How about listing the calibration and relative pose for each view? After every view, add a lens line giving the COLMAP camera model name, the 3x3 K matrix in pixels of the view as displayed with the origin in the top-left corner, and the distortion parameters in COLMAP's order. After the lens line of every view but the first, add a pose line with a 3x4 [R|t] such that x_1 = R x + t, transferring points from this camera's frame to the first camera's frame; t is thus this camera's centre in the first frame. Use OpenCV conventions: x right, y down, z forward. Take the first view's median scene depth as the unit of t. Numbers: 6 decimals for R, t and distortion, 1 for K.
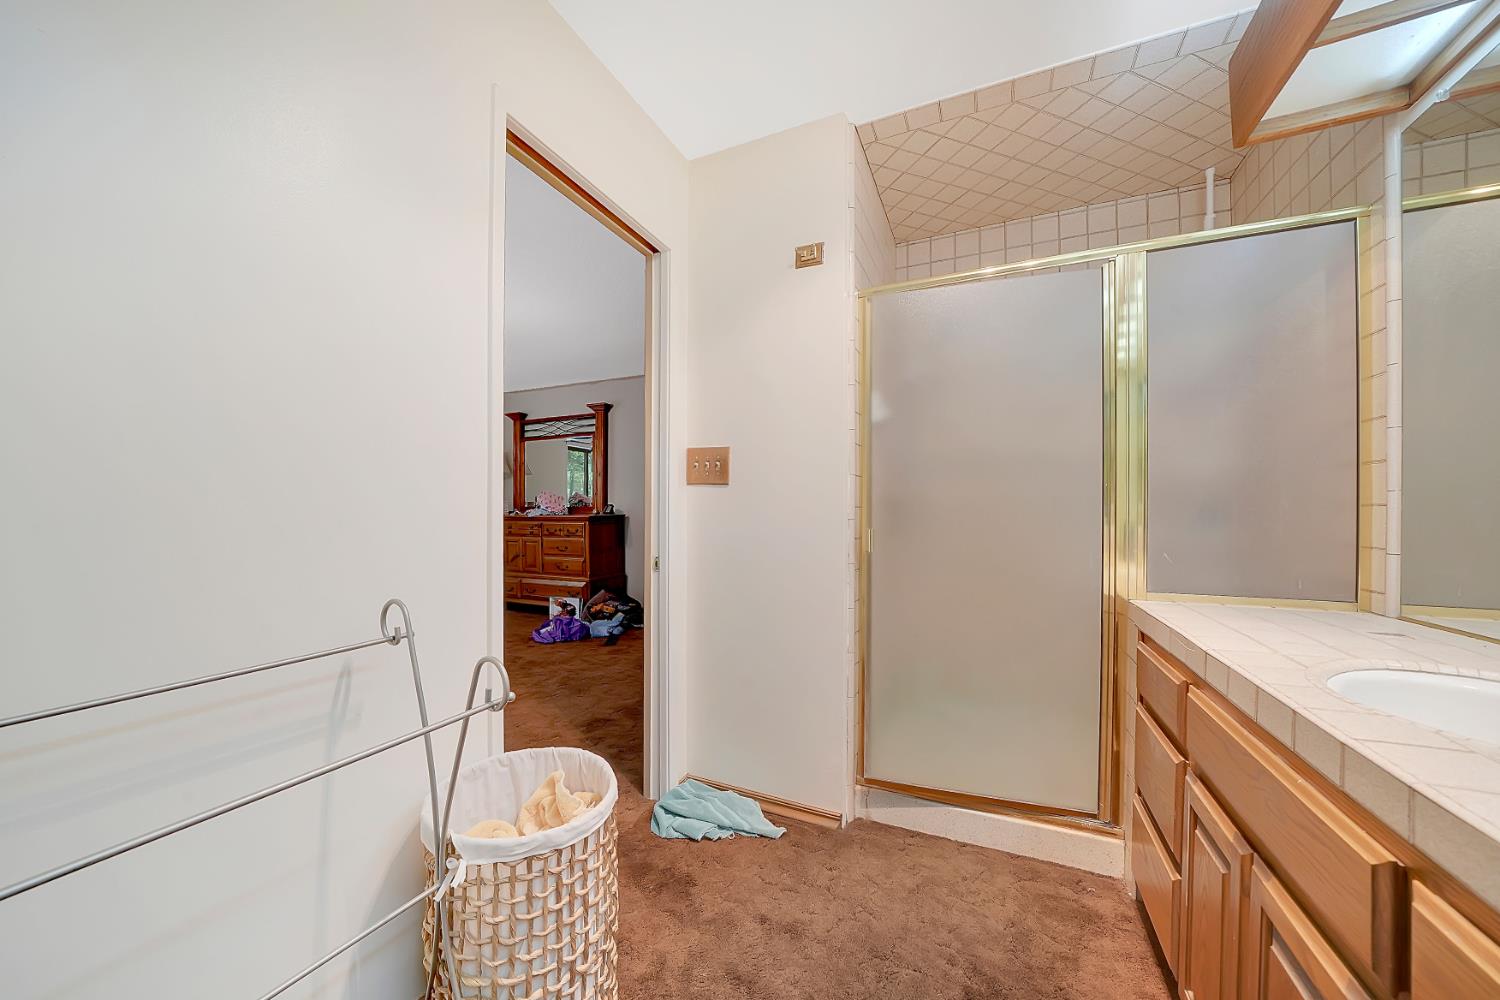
lens RADIAL K [[526.2, 0, 739.4], [0, 526.2, 509.9], [0, 0, 1]] dist [-0.016567, 0.000297]
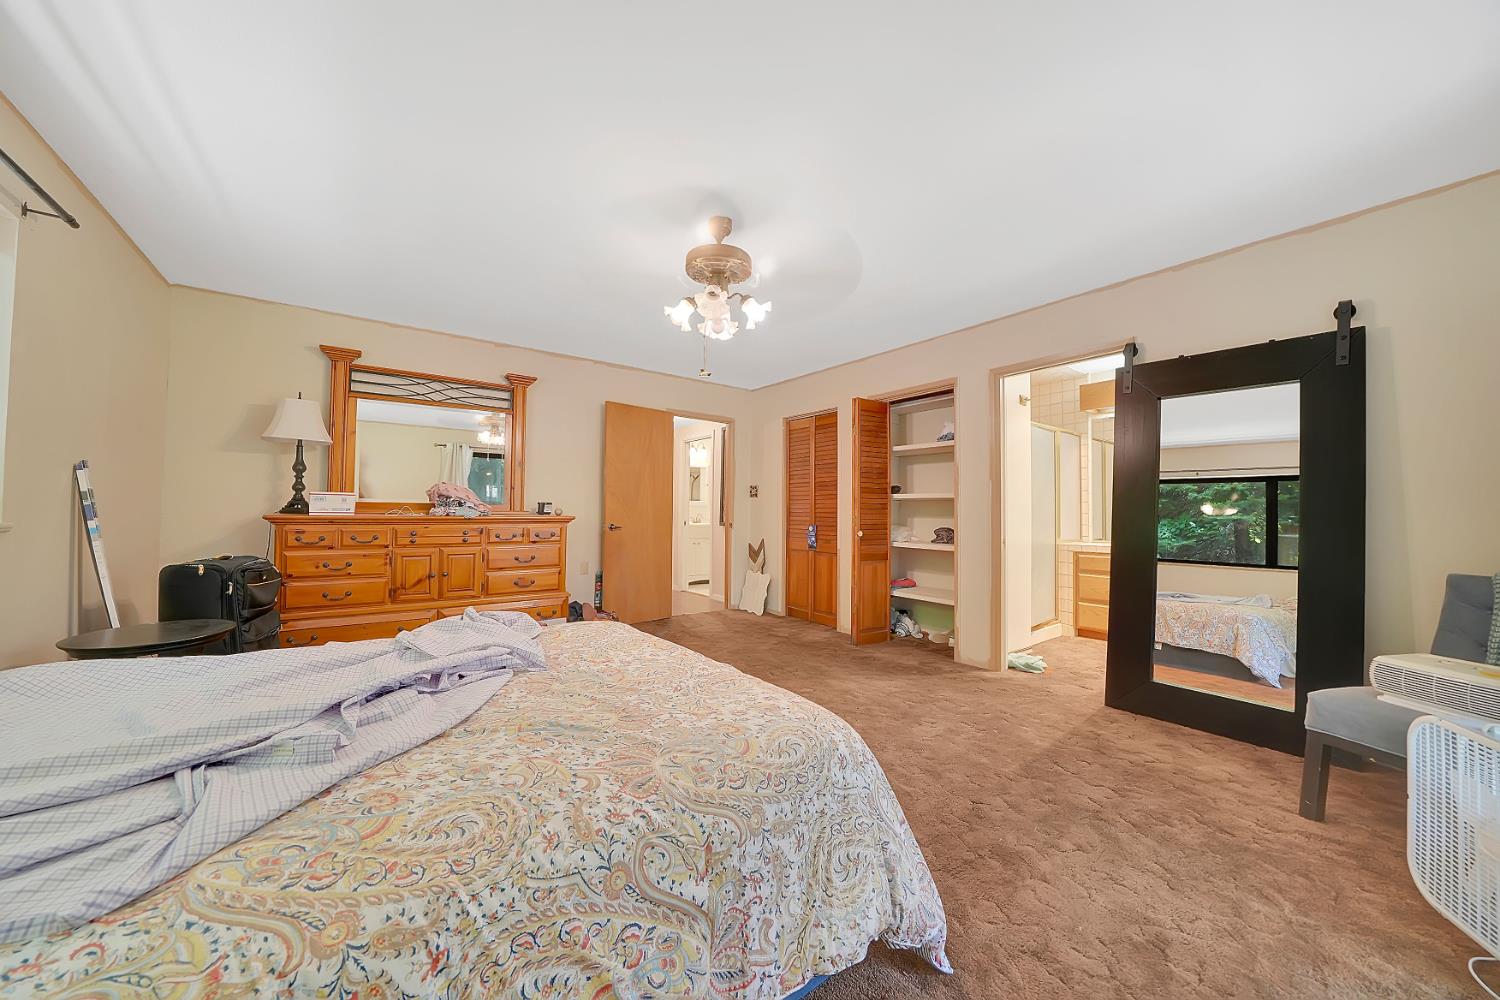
lens RADIAL K [[526.2, 0, 739.0], [0, 526.2, 500.1], [0, 0, 1]] dist [-0.016567, 0.000297]
pose [[0.486968, 0.024152, 0.873086, -0.821879], [-0.012565, 0.999708, -0.020646, -0.001307], [-0.873330, -0.000917, 0.487129, 0.334838]]
